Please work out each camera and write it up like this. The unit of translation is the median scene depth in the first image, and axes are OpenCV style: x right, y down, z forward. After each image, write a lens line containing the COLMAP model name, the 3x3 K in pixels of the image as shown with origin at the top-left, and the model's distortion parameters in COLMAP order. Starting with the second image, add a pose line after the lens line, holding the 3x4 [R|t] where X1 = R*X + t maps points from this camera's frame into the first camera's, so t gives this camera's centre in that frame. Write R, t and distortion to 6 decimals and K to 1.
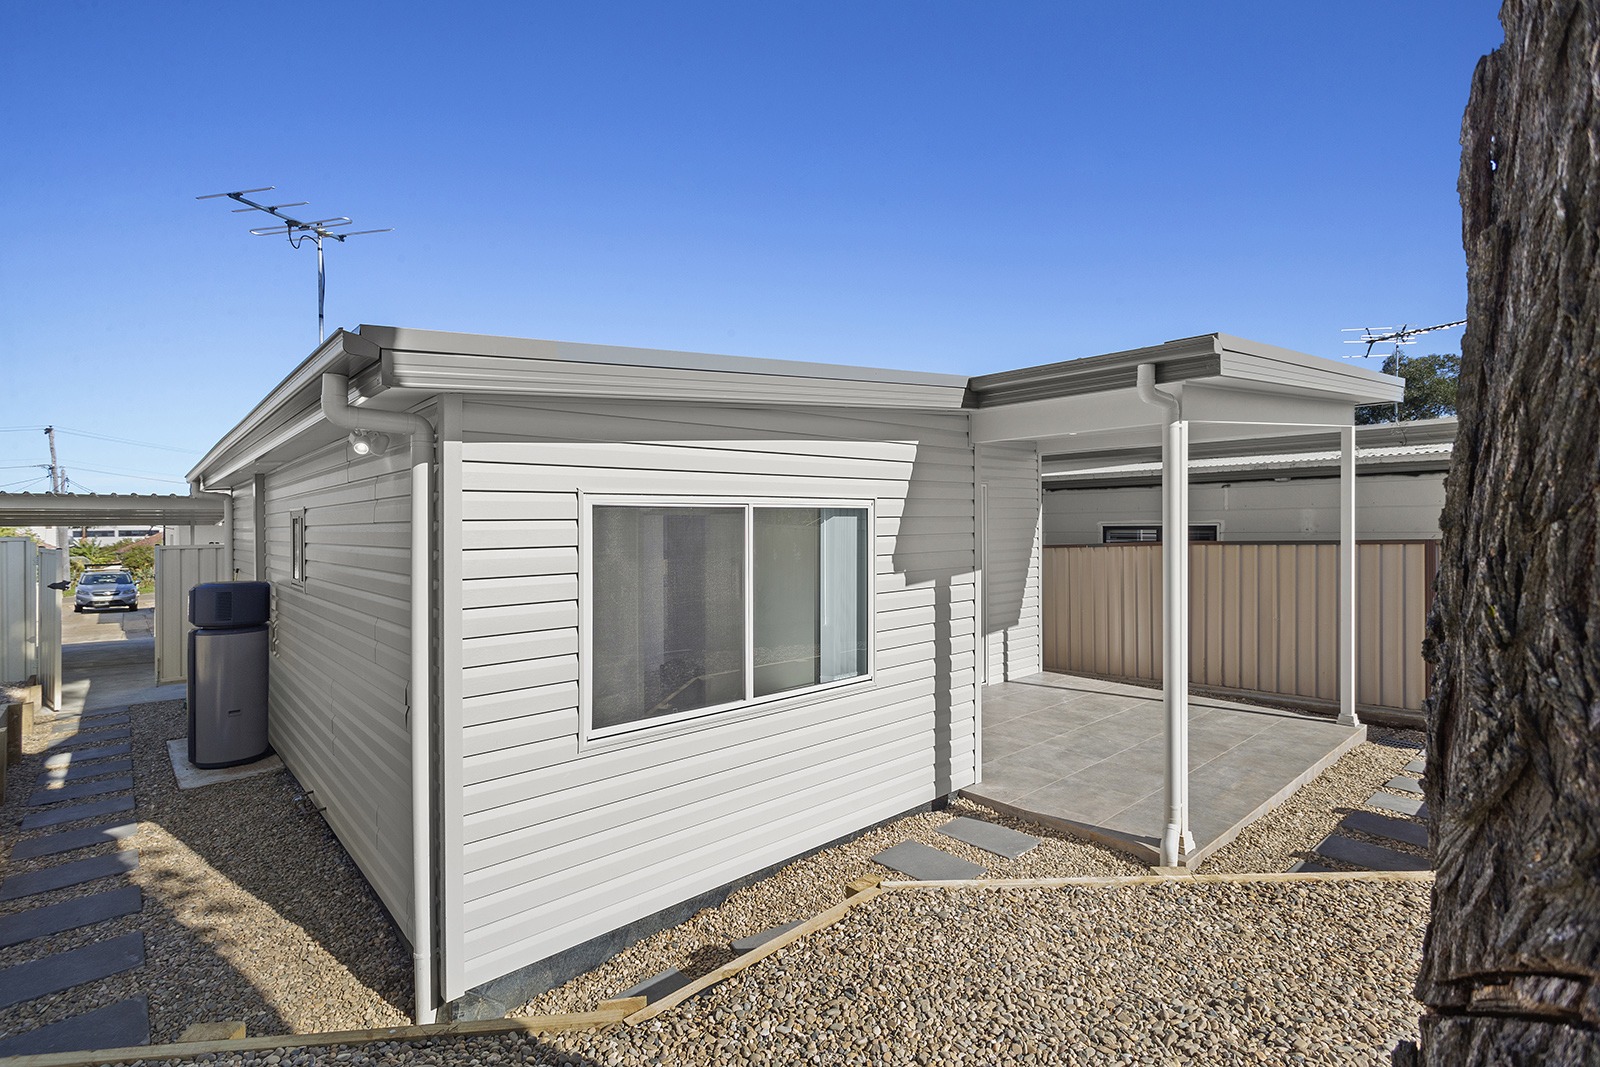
lens RADIAL K [[756.6, 0, 800.0], [0, 756.6, 533.5], [0, 0, 1]] dist [0.001032, 0.000258]
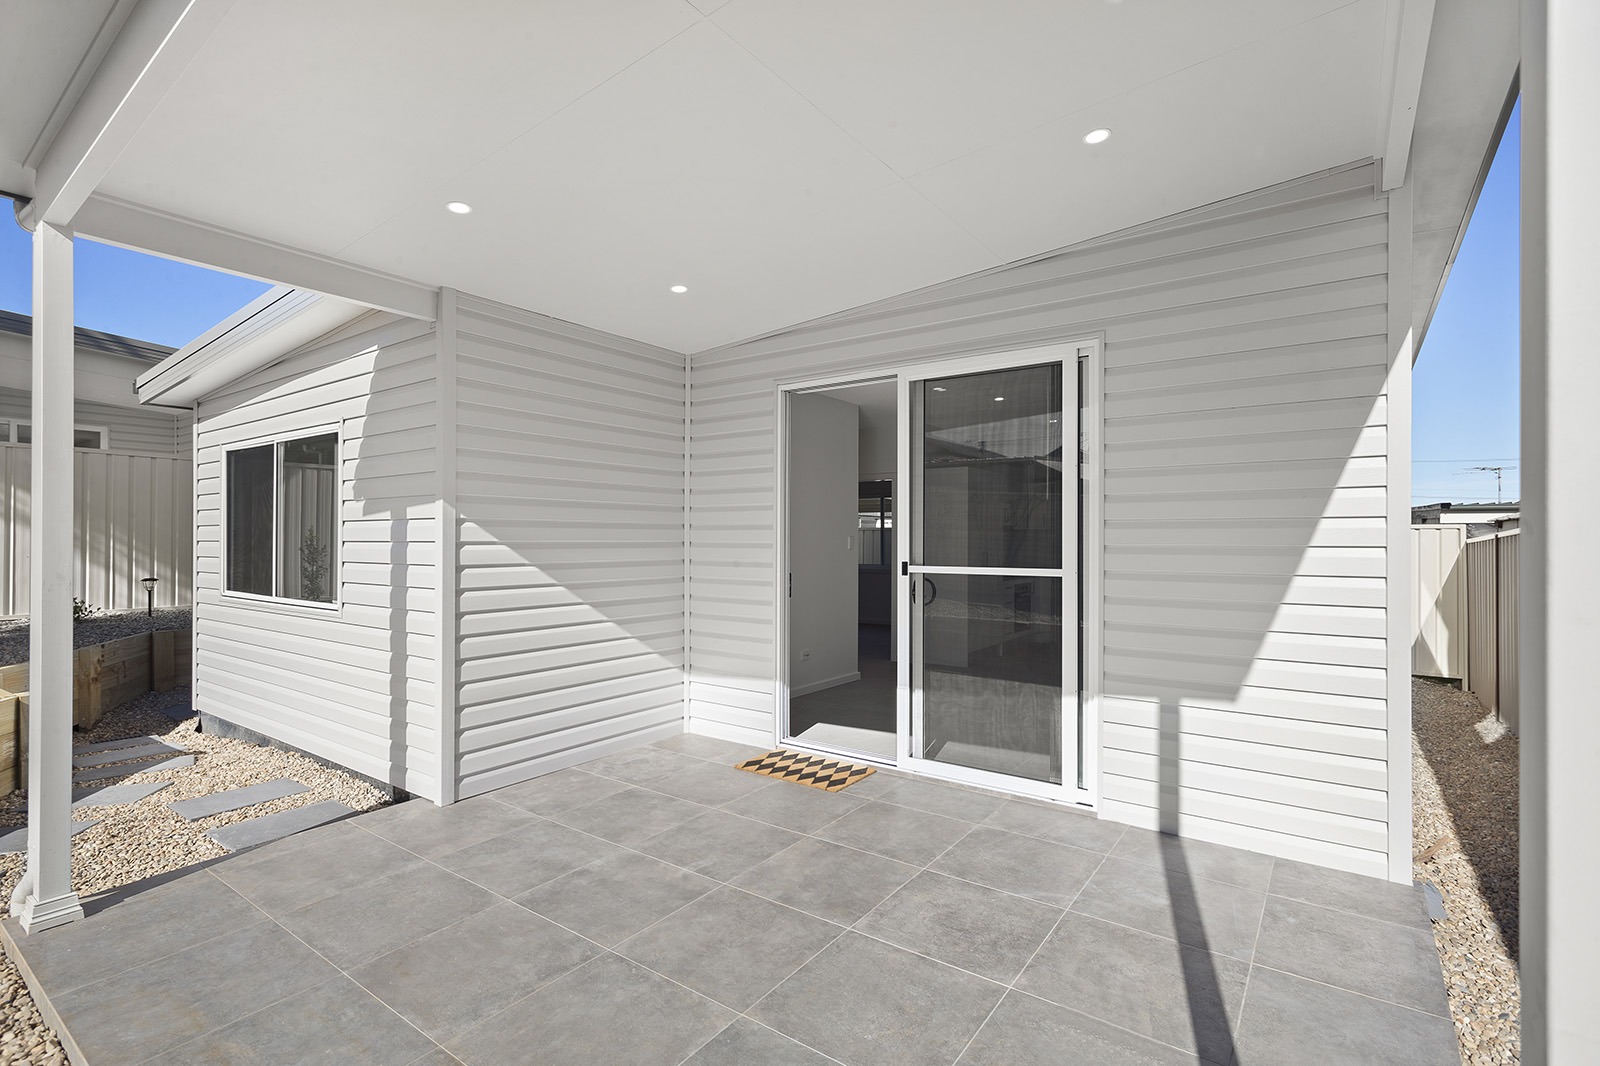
lens RADIAL K [[756.6, 0, 800.0], [0, 756.6, 533.0], [0, 0, 1]] dist [0.001032, 0.000258]
pose [[0.203754, 0.002974, -0.979018, 1.005343], [-0.019570, 0.999808, -0.001036, 0.074589], [0.978827, 0.019371, 0.203773, 1.204055]]
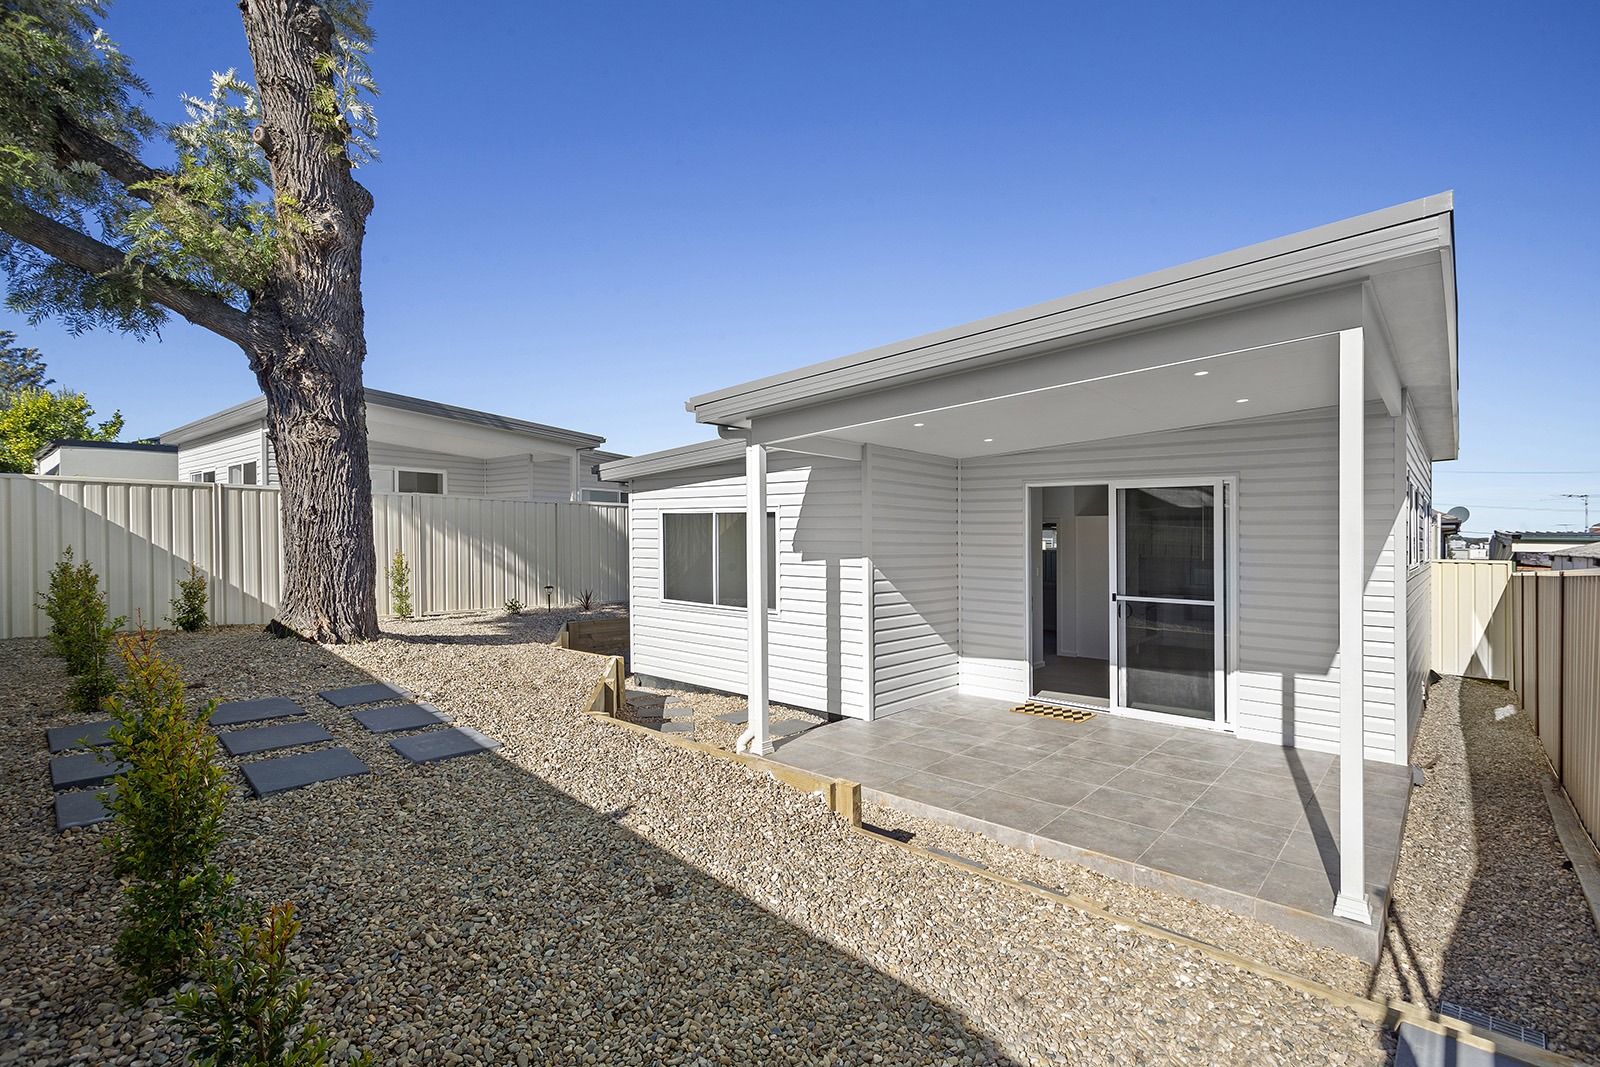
lens RADIAL K [[775.5, 0, 790.2], [0, 775.5, 512.5], [0, 0, 1]] dist [0.002934, -0.000149]
pose [[0.116675, -0.018069, -0.993006, 1.586988], [-0.030586, 0.999295, -0.021777, 0.003309], [0.992699, 0.032913, 0.116040, 0.718461]]
